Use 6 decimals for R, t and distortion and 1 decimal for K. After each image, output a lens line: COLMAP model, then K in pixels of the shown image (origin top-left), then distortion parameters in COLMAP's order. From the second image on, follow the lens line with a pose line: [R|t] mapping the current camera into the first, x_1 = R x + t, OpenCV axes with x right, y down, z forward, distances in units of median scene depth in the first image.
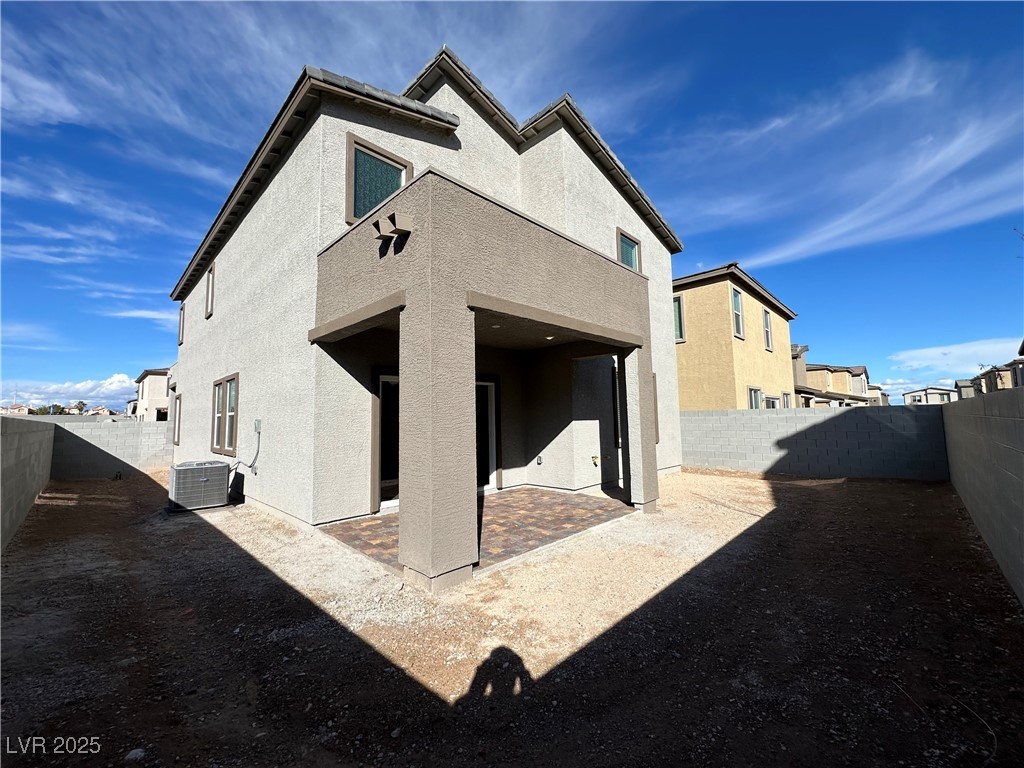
lens RADIAL K [[407.6, 0, 508.0], [0, 407.6, 382.9], [0, 0, 1]] dist [0.000690, 0.000221]
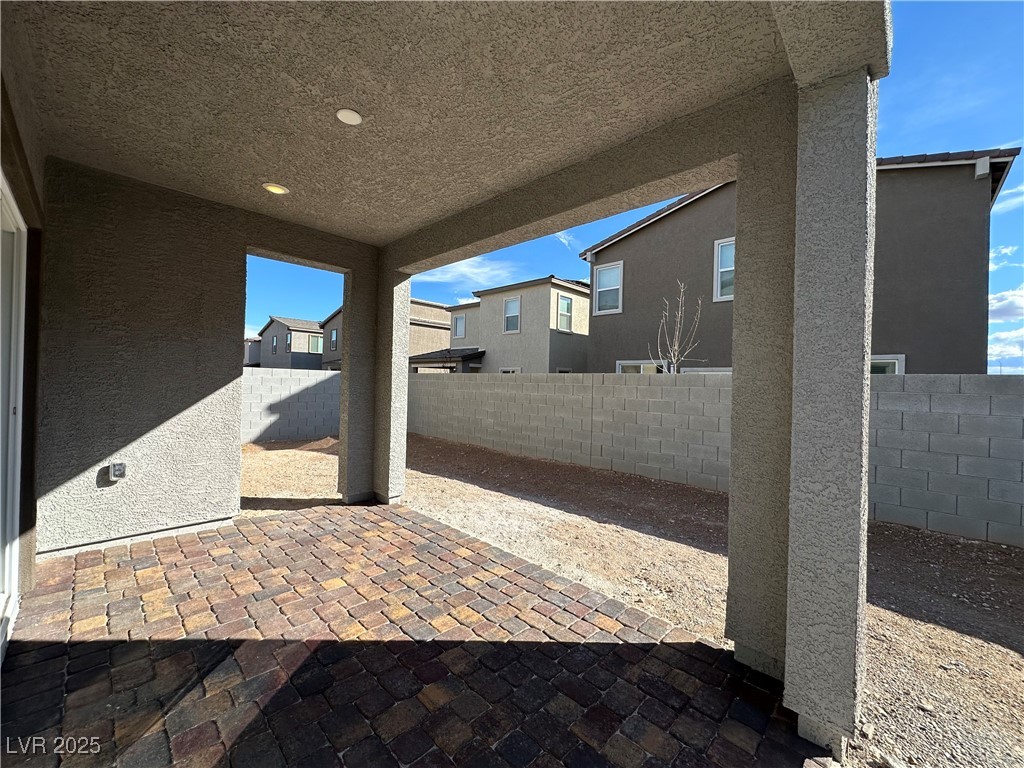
lens RADIAL K [[407.6, 0, 508.1], [0, 407.6, 382.4], [0, 0, 1]] dist [0.000690, 0.000221]
pose [[-0.002419, 0.021717, 0.999761, -0.247402], [-0.112748, 0.993383, -0.021851, 0.056874], [-0.993621, -0.112774, 0.000045, 0.513447]]
